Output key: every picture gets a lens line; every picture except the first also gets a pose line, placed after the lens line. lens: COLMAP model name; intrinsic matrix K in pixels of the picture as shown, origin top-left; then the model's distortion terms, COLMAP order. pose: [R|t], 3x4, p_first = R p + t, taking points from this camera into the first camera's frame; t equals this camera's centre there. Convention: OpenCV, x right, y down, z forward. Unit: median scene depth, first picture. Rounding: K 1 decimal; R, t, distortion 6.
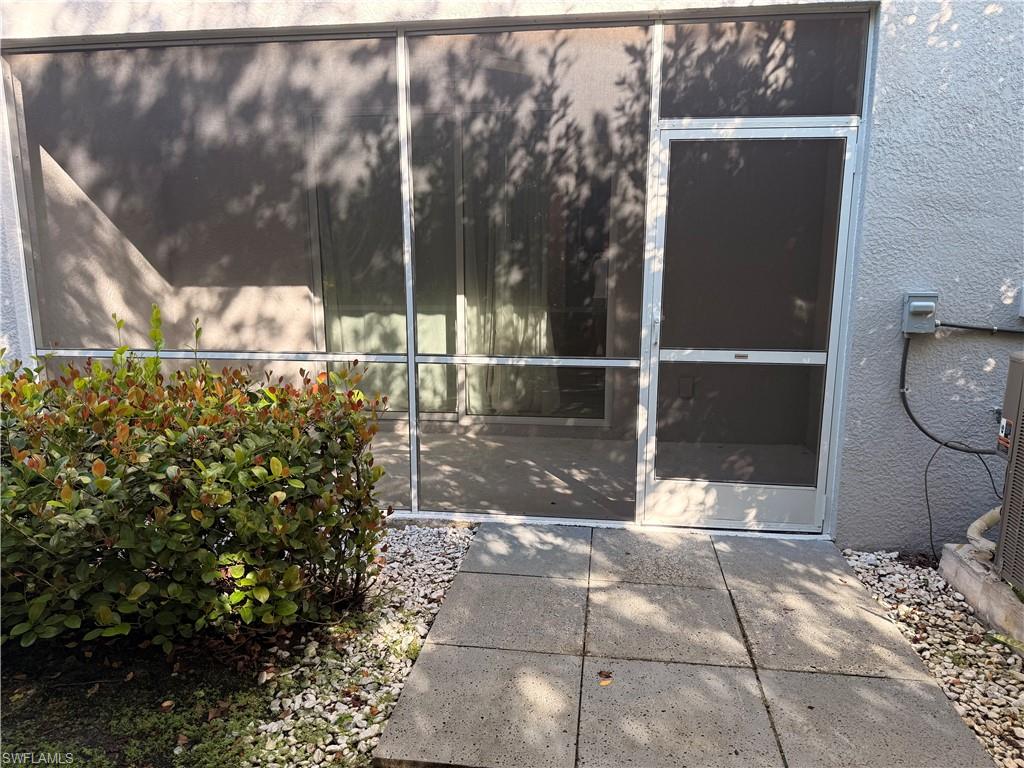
lens RADIAL K [[716.9, 0, 509.8], [0, 716.9, 385.9], [0, 0, 1]] dist [0.003760, 0.000385]
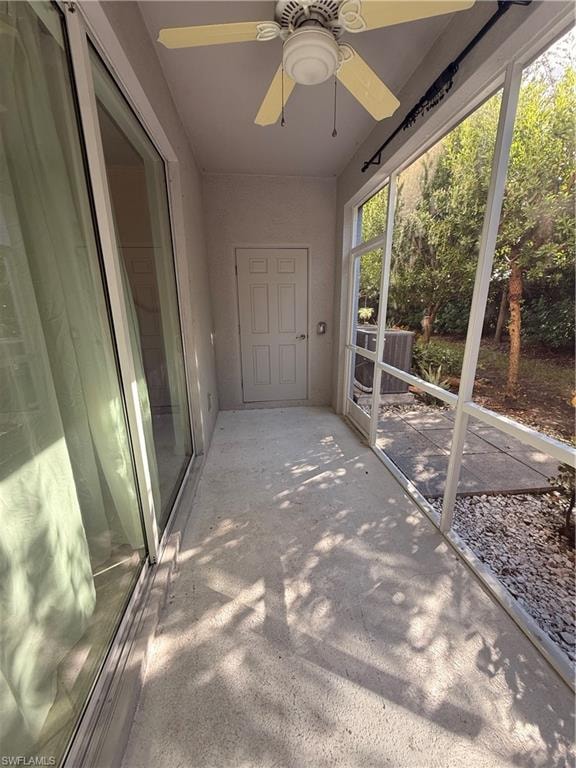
lens RADIAL K [[302.5, 0, 285.3], [0, 302.5, 383.9], [0, 0, 1]] dist [0.000329, 0.000028]
pose [[-0.250402, -0.250020, 0.935301, -0.429625], [0.180459, 0.937094, 0.298812, -0.227792], [-0.951175, 0.243607, -0.189533, 1.174109]]
